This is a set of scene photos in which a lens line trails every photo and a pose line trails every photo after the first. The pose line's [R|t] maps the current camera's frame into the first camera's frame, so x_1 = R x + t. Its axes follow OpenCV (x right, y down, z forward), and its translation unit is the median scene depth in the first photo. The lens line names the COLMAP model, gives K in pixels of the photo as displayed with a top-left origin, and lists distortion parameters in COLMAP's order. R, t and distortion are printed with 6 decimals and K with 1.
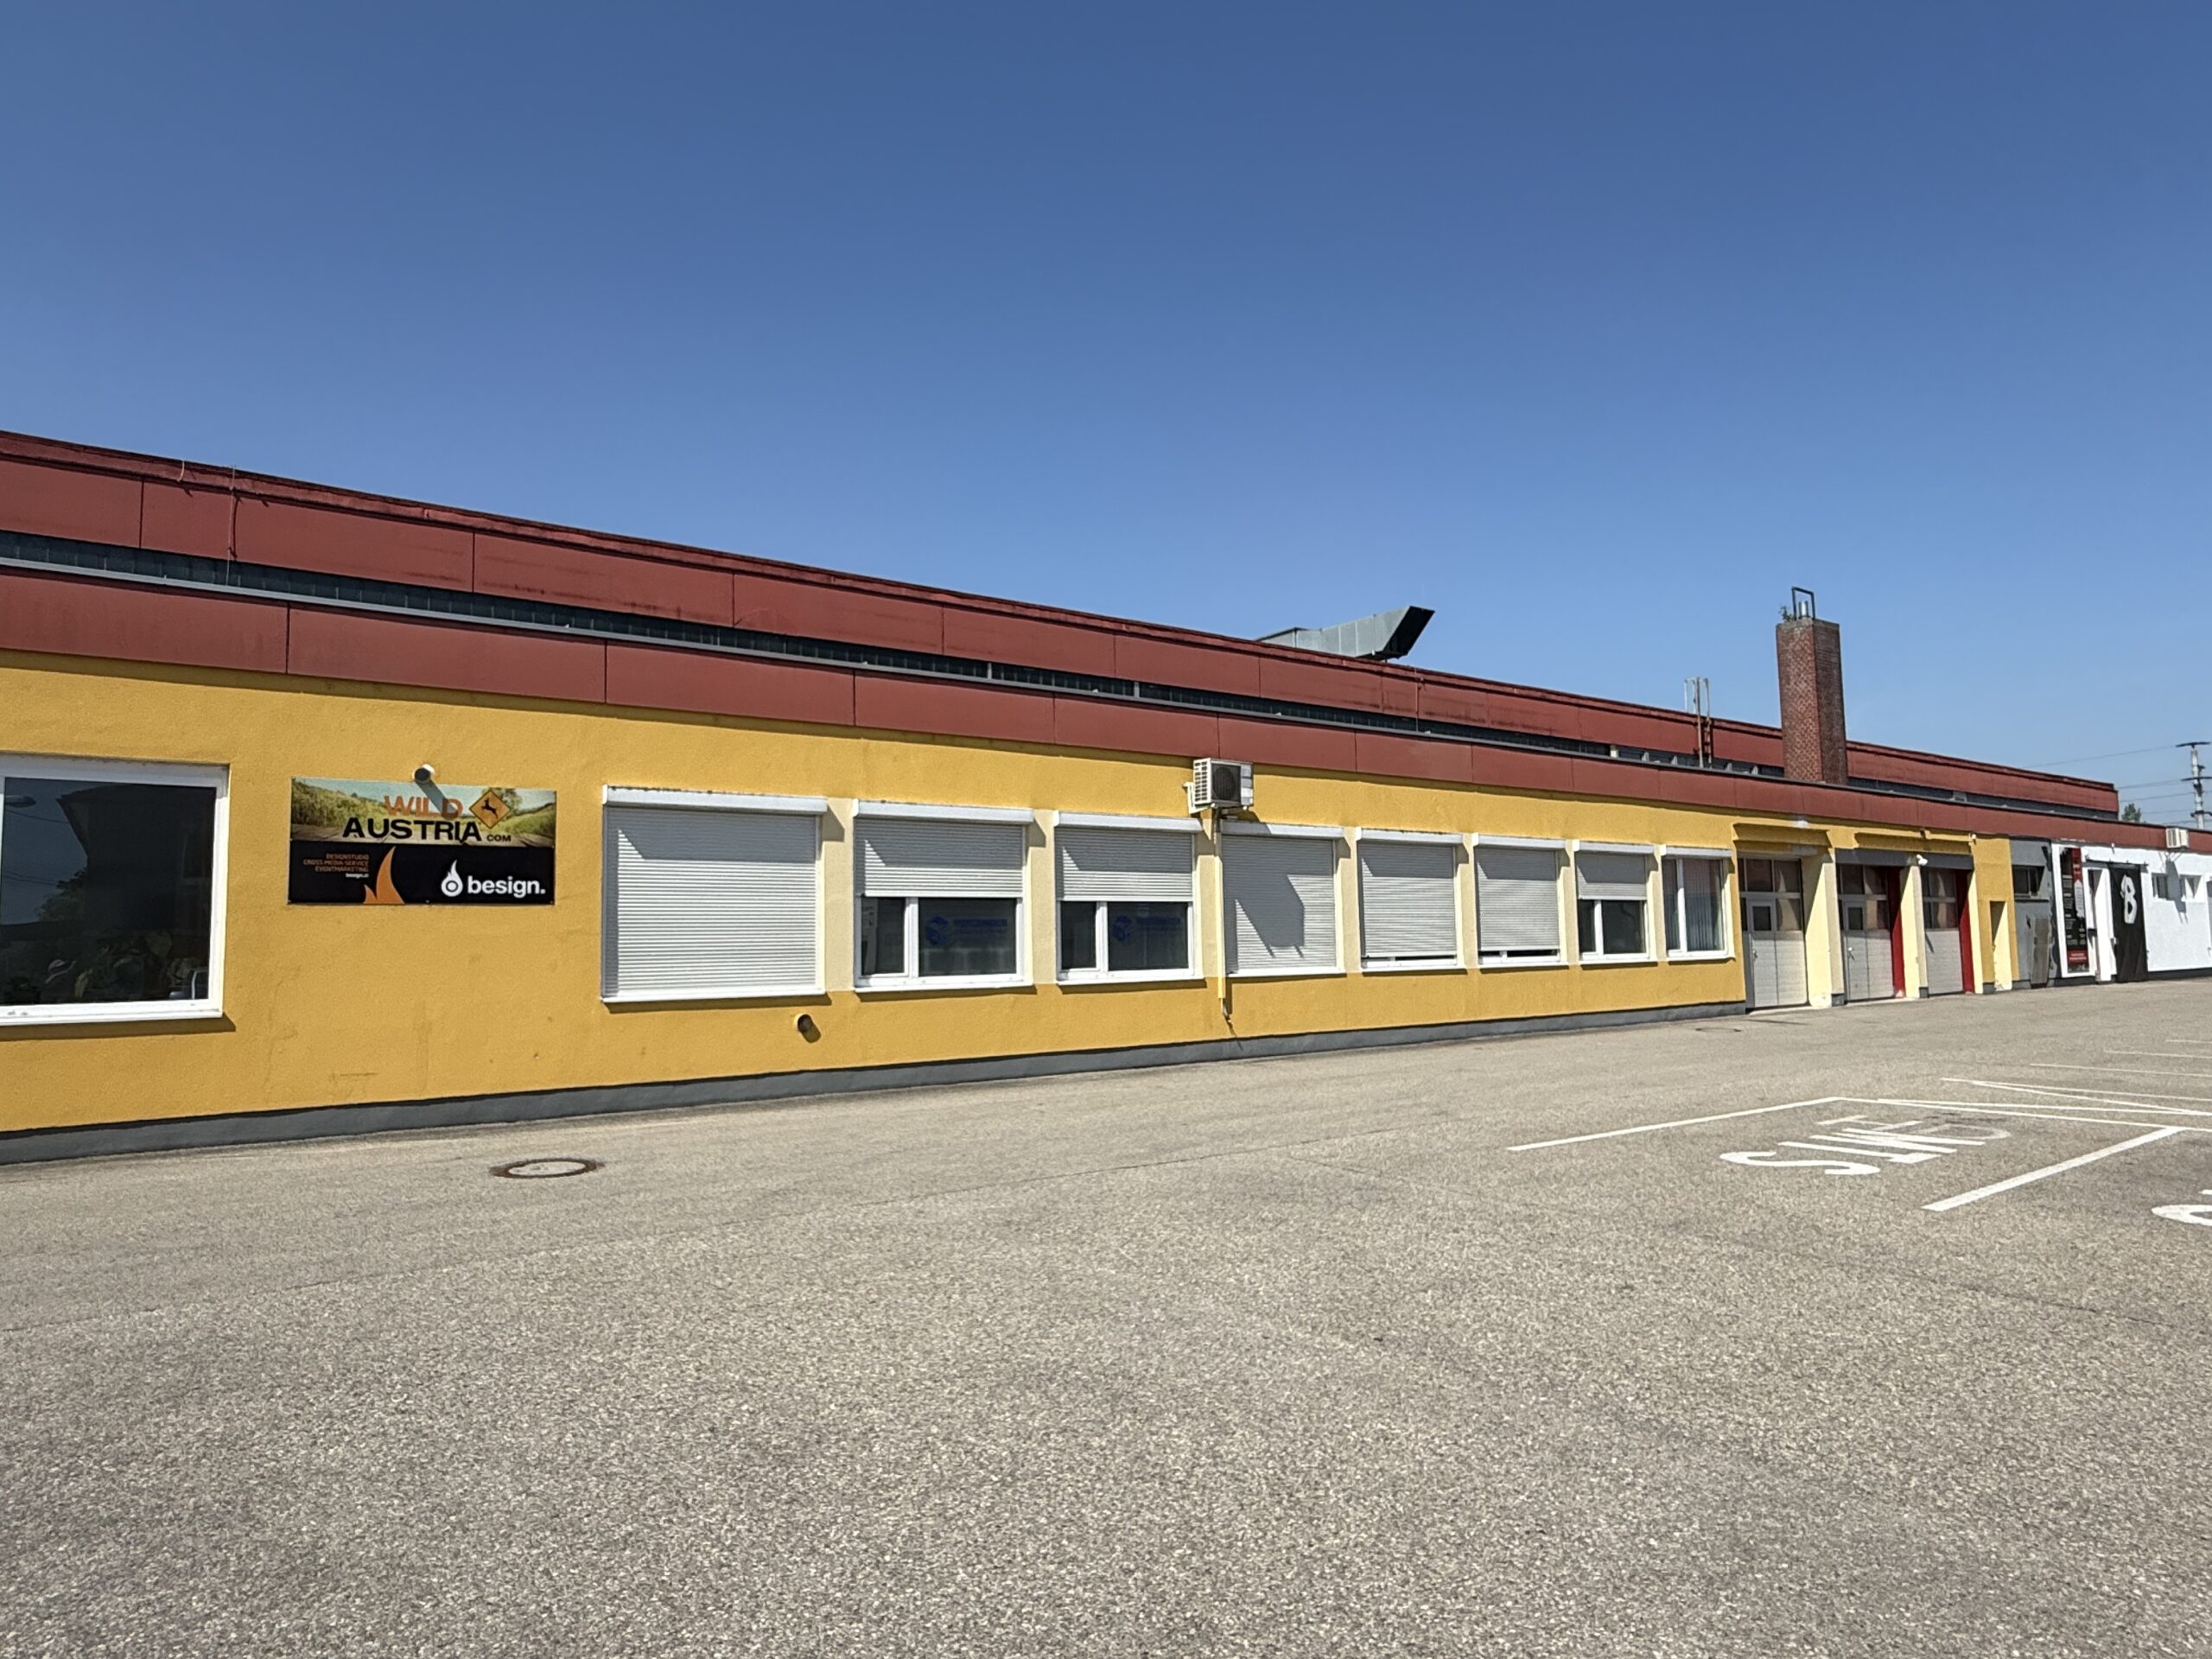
lens RADIAL K [[1358.0, 0, 1092.4], [0, 1358.0, 828.1], [0, 0, 1]] dist [0.004560, -0.002177]
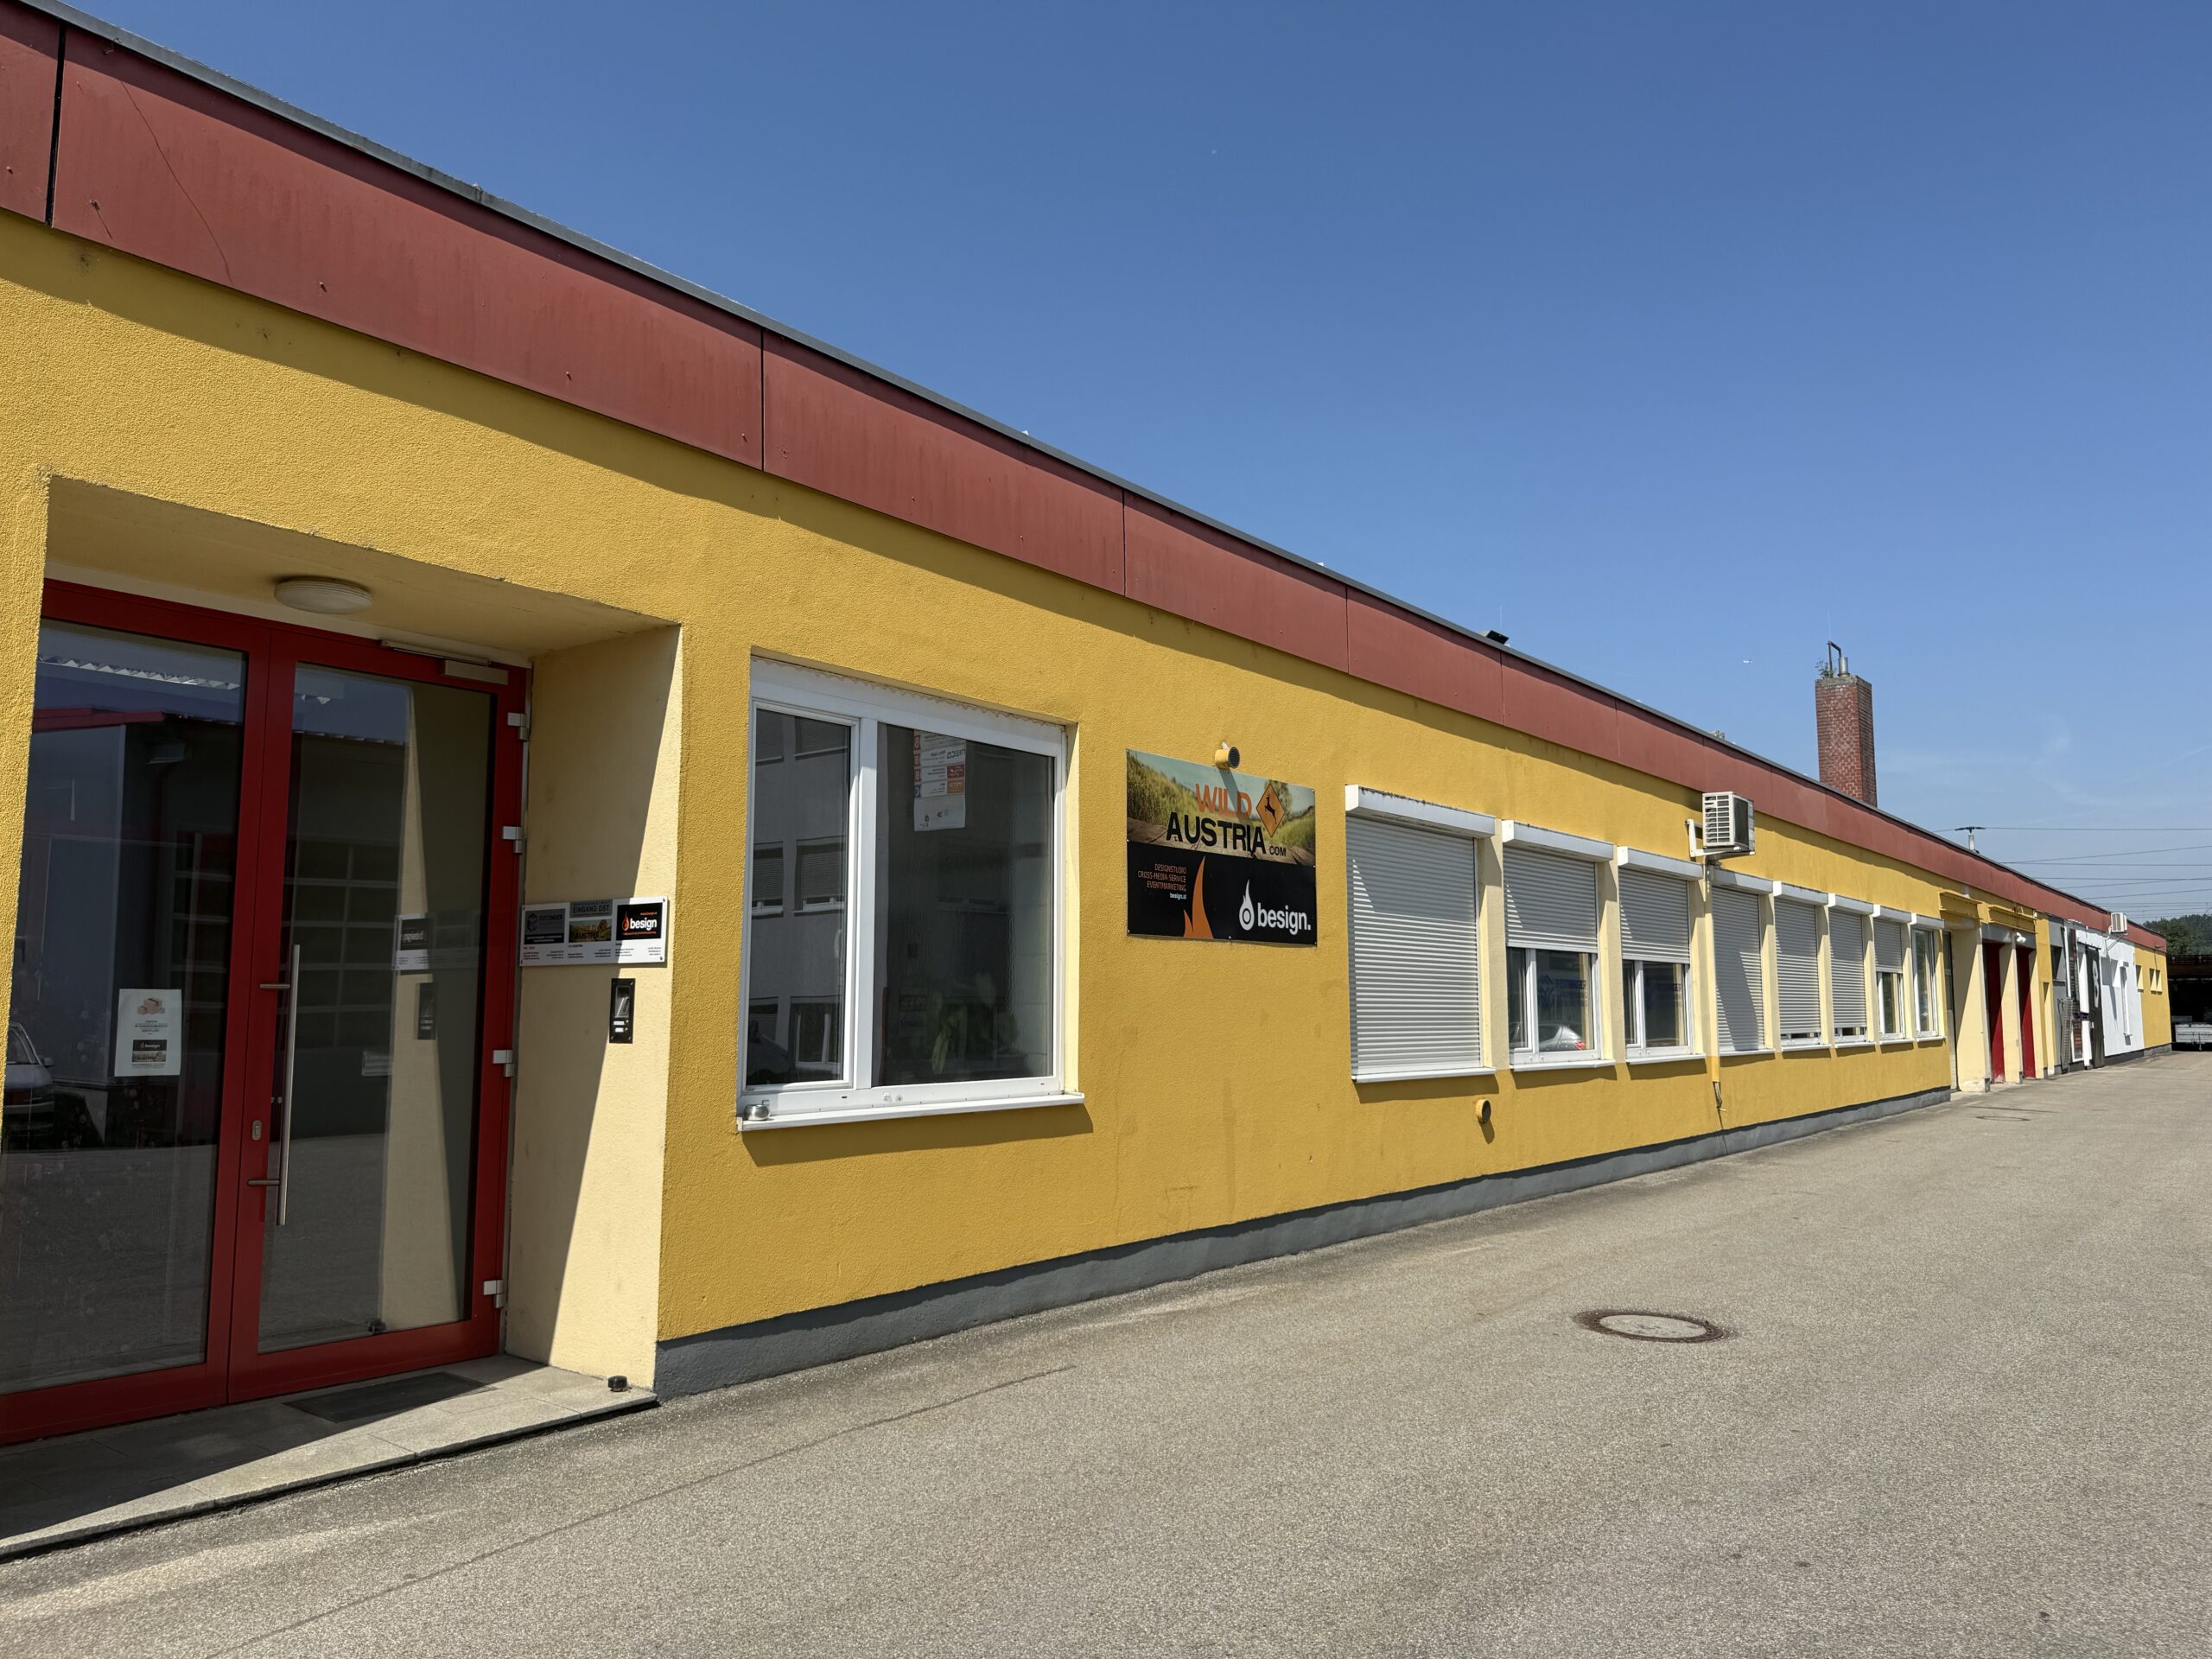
lens RADIAL K [[1601.5, 0, 1117.0], [0, 1601.5, 817.8], [0, 0, 1]] dist [0.040548, -0.054543]
pose [[0.960150, 0.049920, 0.274991, -0.652565], [-0.040109, 0.998346, -0.041190, 0.024328], [-0.276592, 0.028519, 0.960564, 0.187544]]
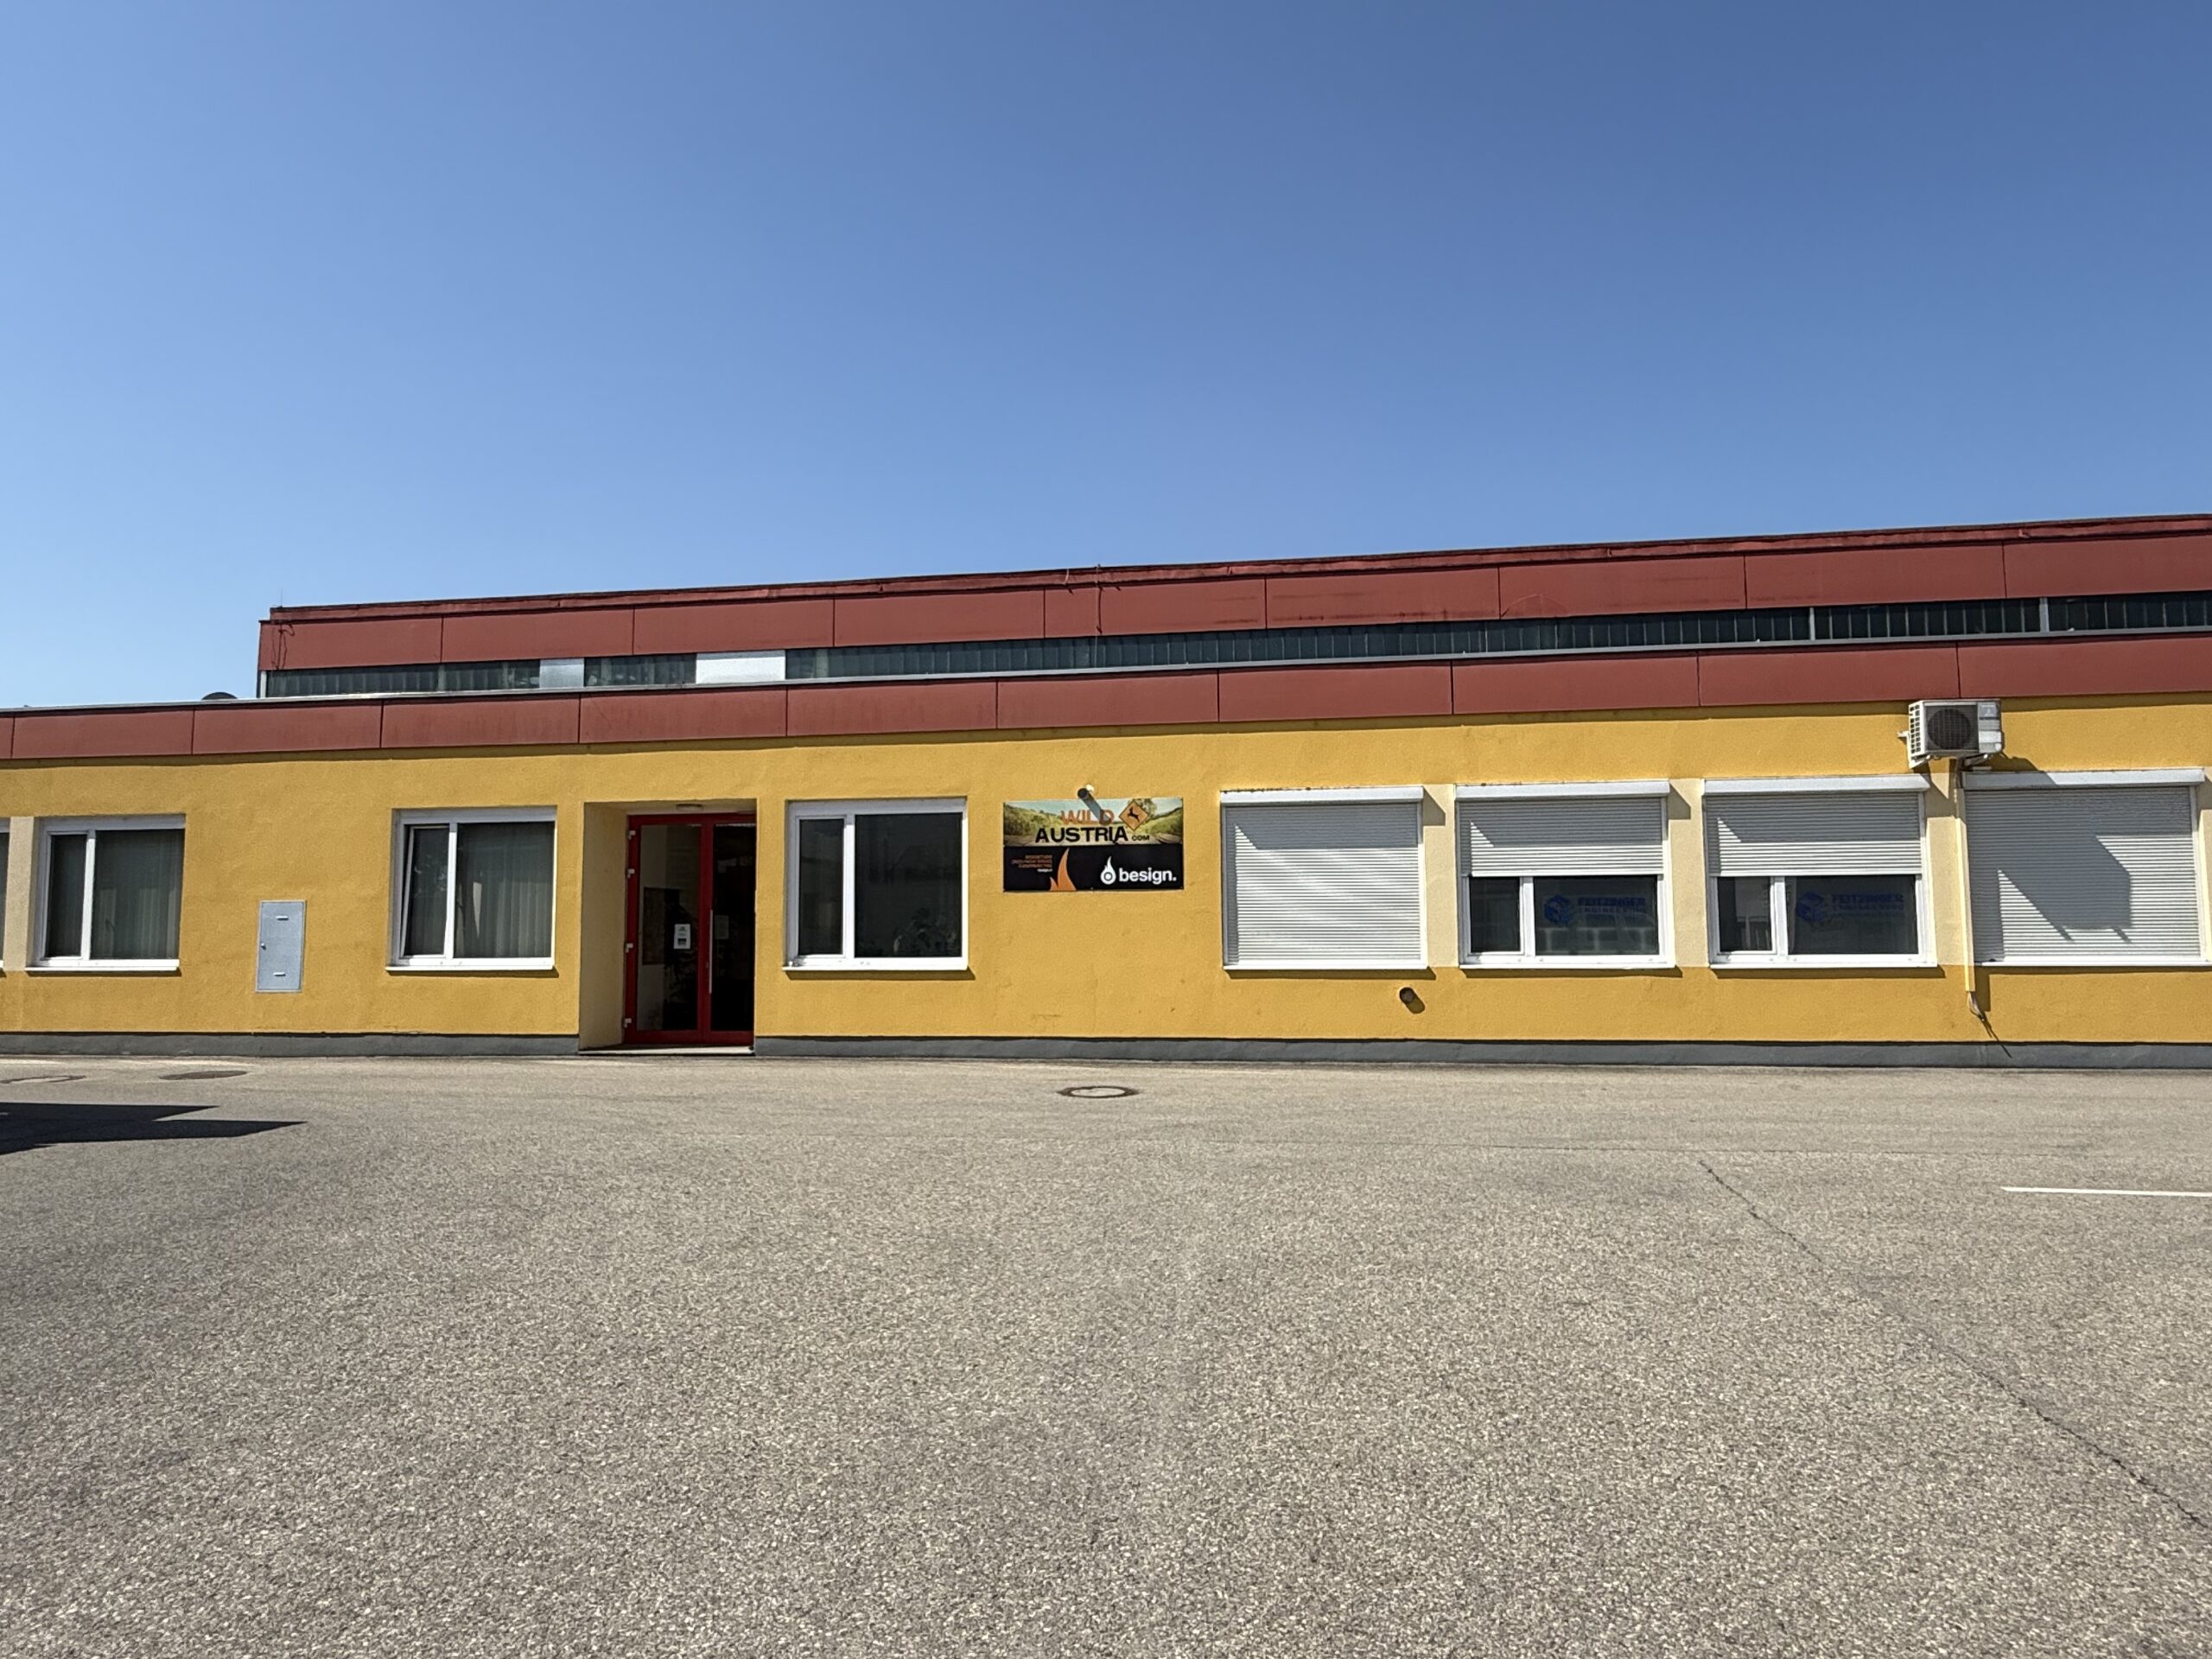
lens RADIAL K [[1358.0, 0, 1101.9], [0, 1358.0, 828.4], [0, 0, 1]] dist [0.004560, -0.002177]
pose [[0.693214, -0.045190, -0.719314, 0.398181], [0.056464, 0.998370, -0.008305, 0.006027], [0.718517, -0.034858, 0.694635, 0.075188]]
